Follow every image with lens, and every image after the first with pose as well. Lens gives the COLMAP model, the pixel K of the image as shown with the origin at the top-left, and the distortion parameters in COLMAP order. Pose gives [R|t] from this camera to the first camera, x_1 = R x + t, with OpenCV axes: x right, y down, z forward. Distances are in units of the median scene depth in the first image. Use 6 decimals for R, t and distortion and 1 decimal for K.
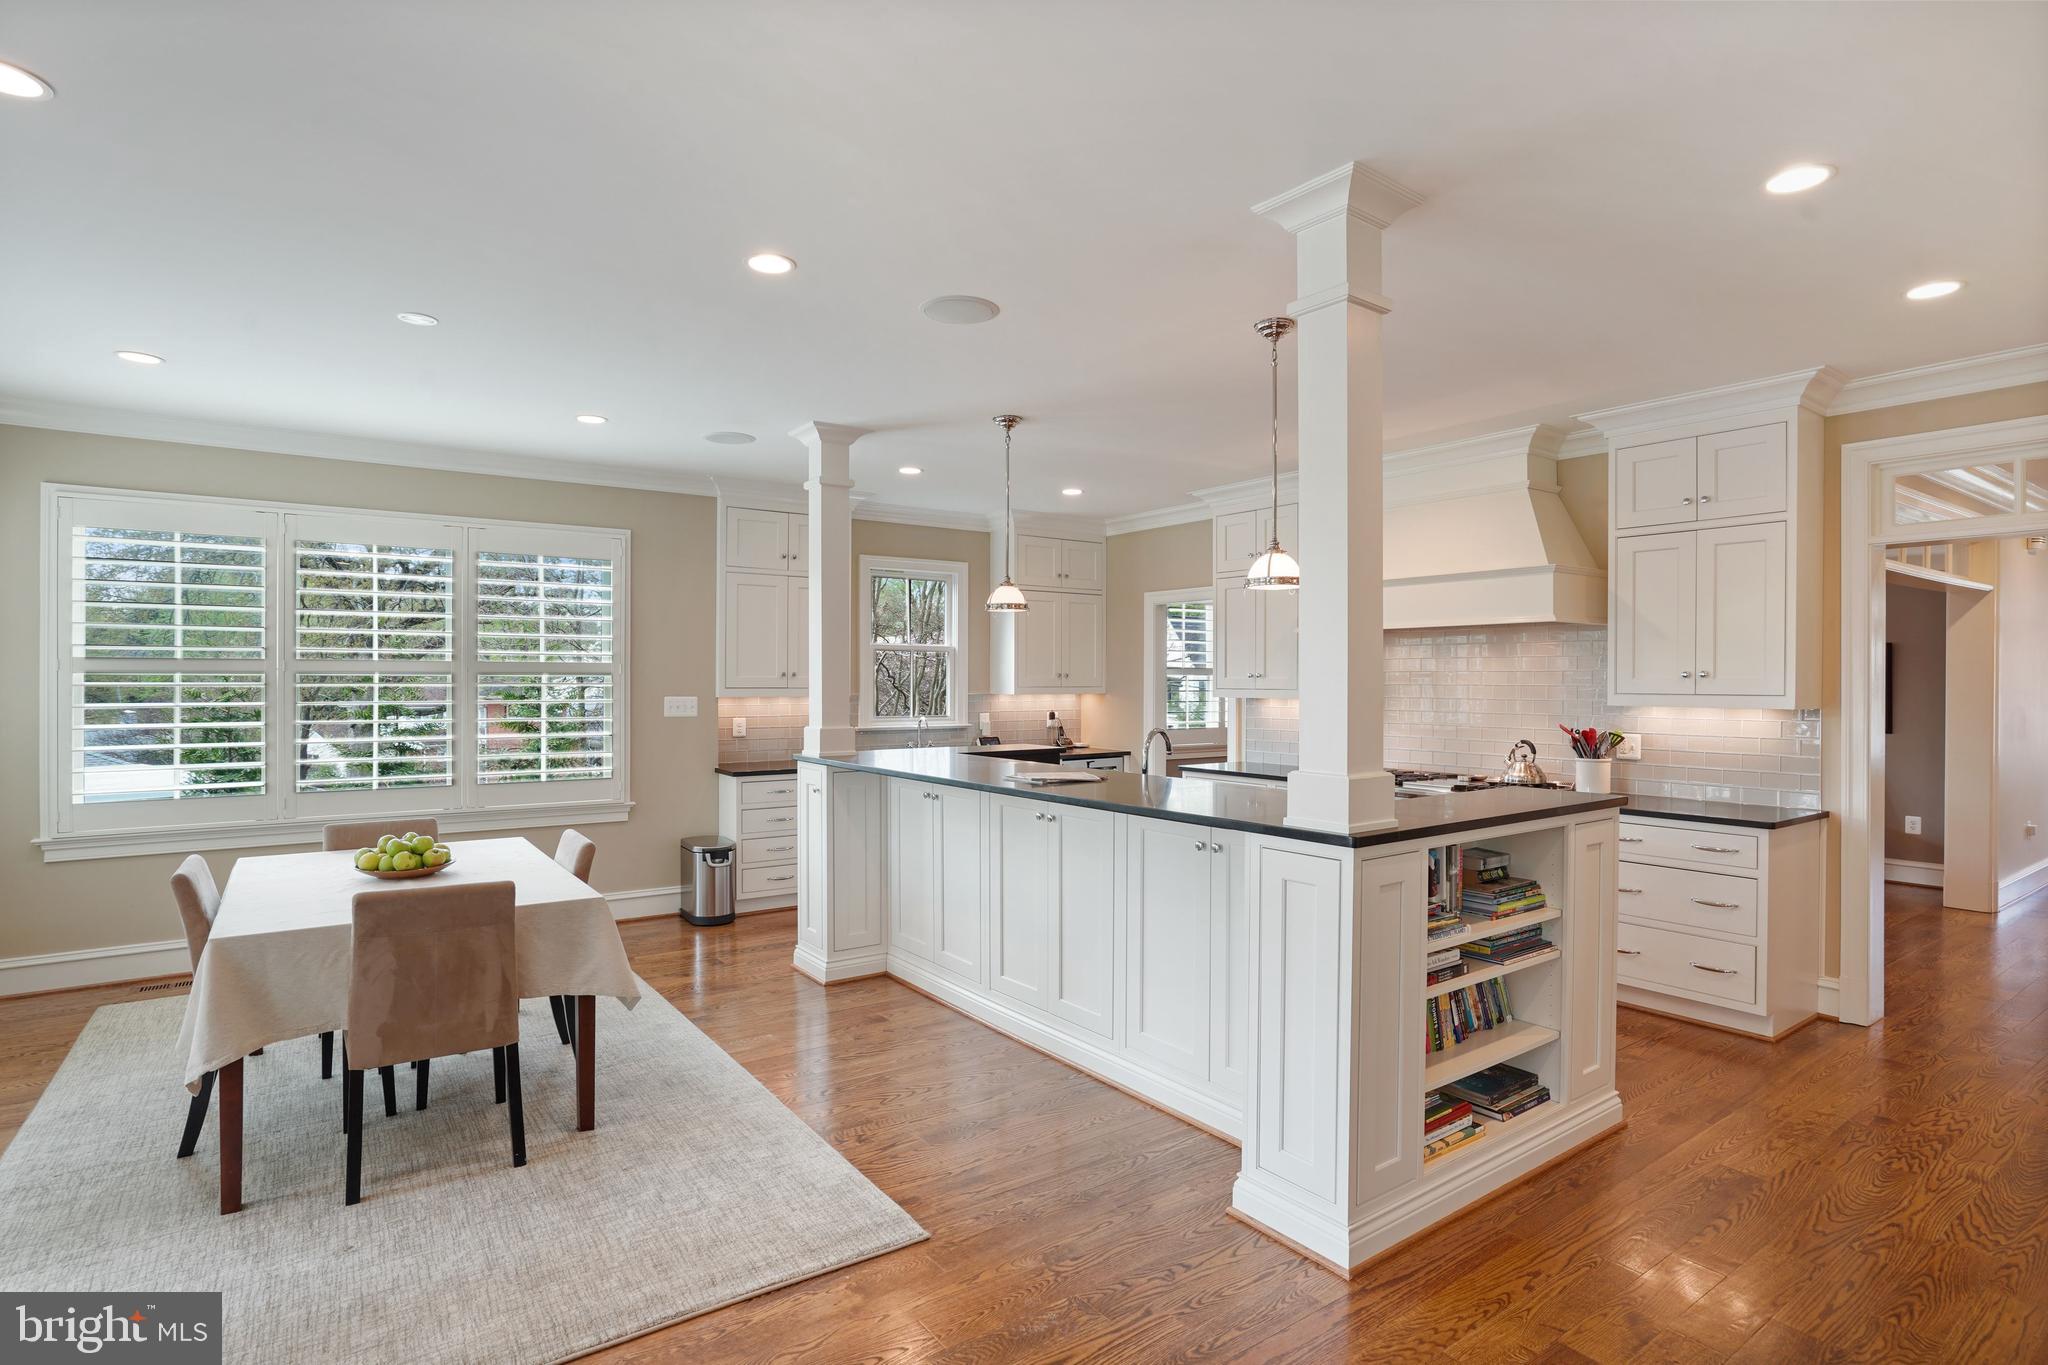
lens RADIAL K [[1039.8, 0, 1024.0], [0, 1039.8, 682.5], [0, 0, 1]] dist [-0.029875, 0.001126]
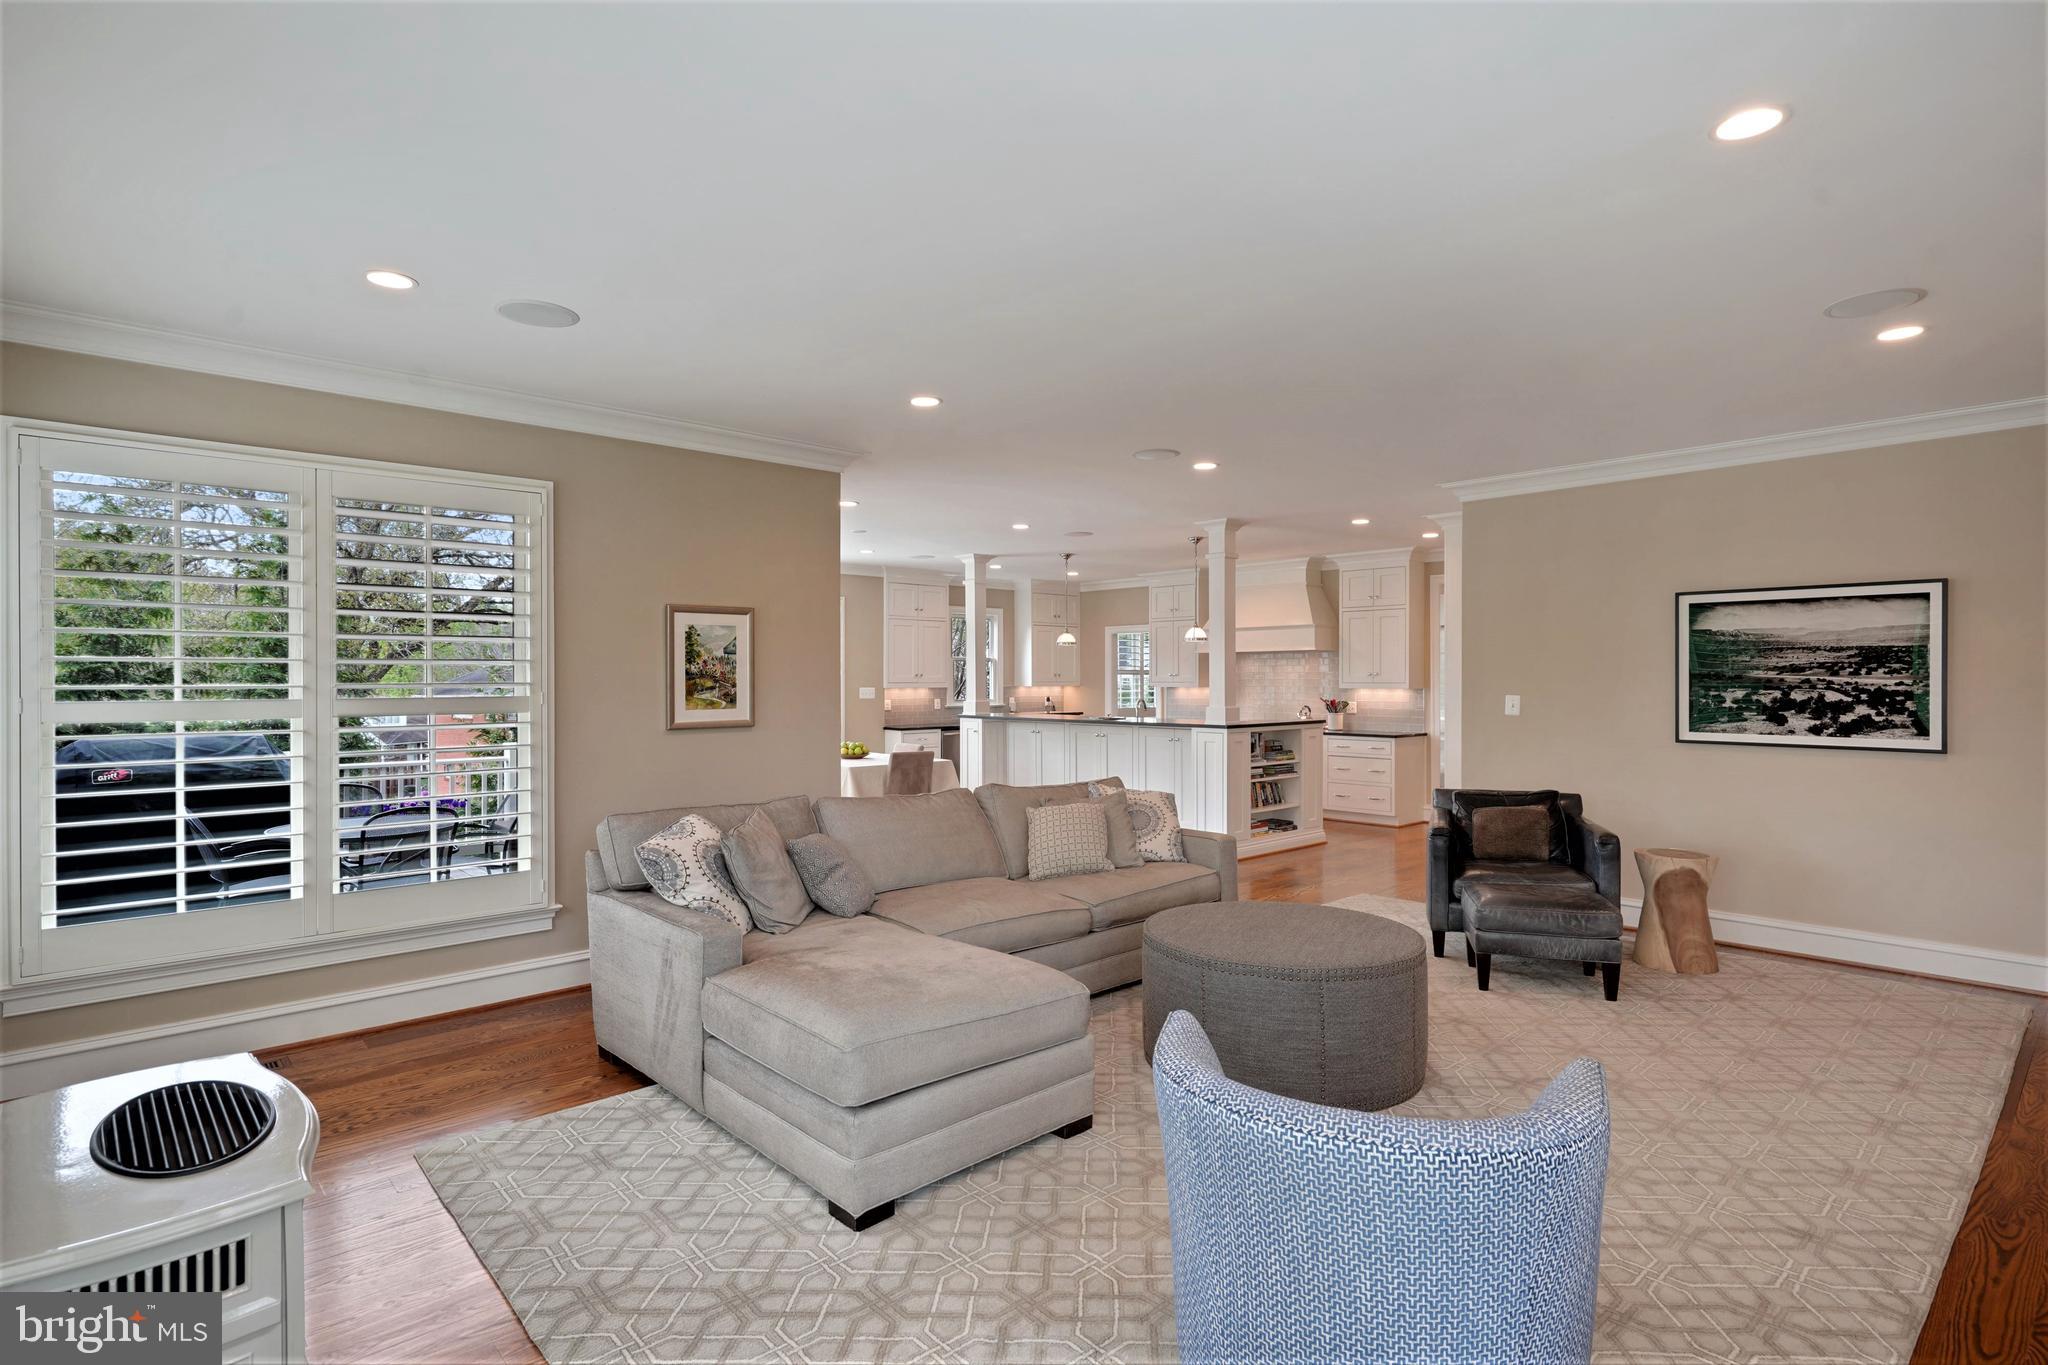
lens RADIAL K [[1034.7, 0, 1024.0], [0, 1034.7, 682.5], [0, 0, 1]] dist [-0.001415, -0.000394]
pose [[0.992829, -0.004720, 0.119451, -0.351711], [0.004512, 0.999988, 0.002010, 0.002848], [-0.119459, -0.001457, 0.992838, -1.075891]]
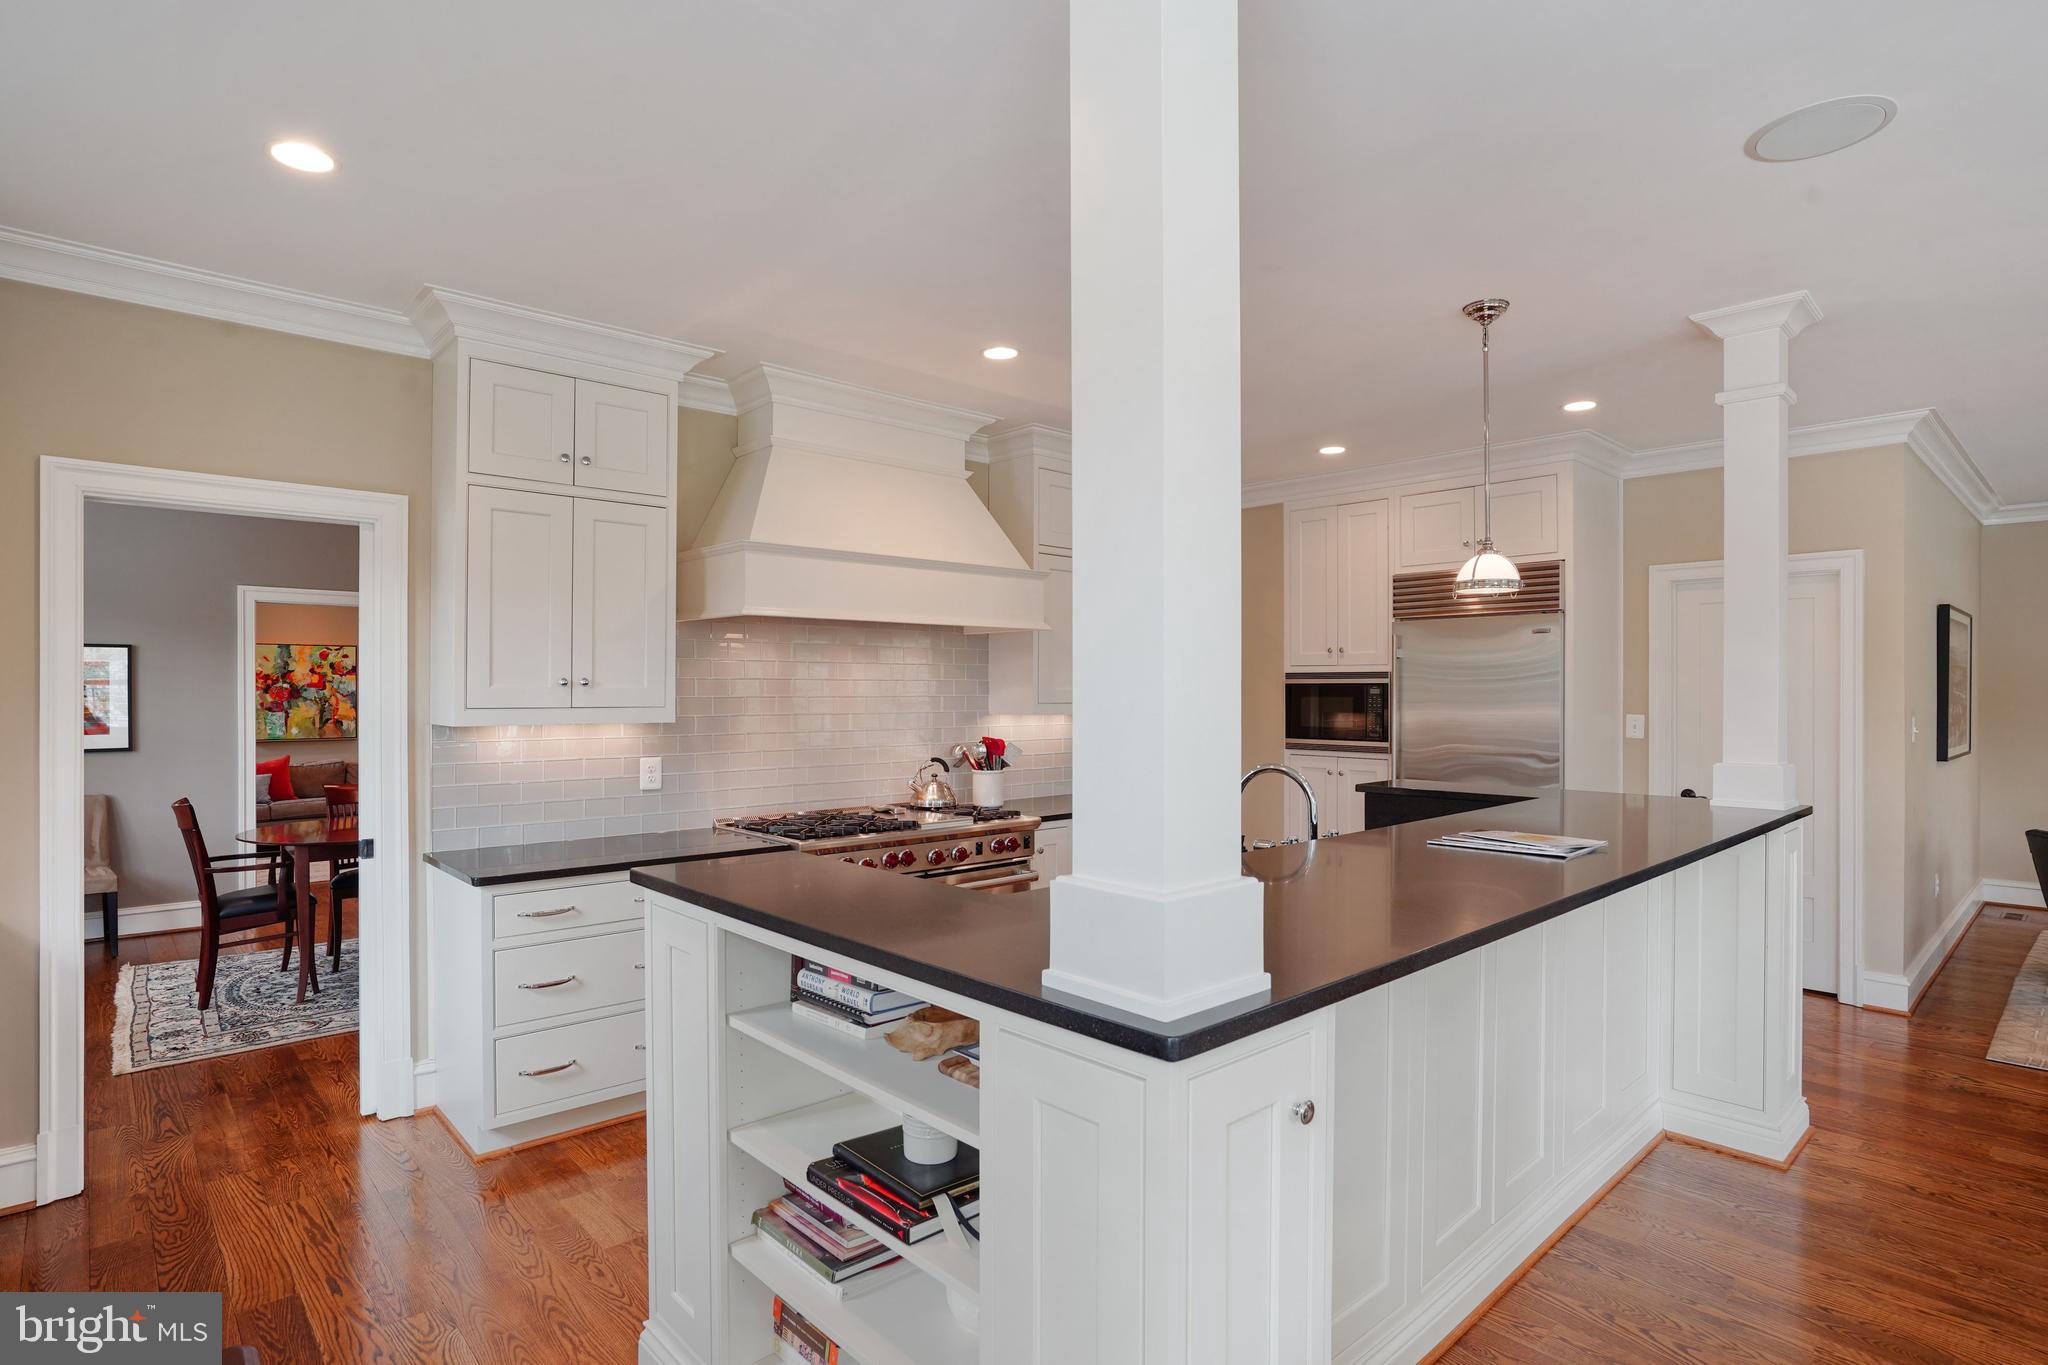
lens RADIAL K [[1046.5, 0, 1028.8], [0, 1046.5, 693.6], [0, 0, 1]] dist [-0.029168, 0.000708]
pose [[-0.126552, -0.004682, 0.991949, -0.454514], [0.001745, 0.999986, 0.004943, -0.004398], [-0.991958, 0.002356, -0.126542, 1.114928]]
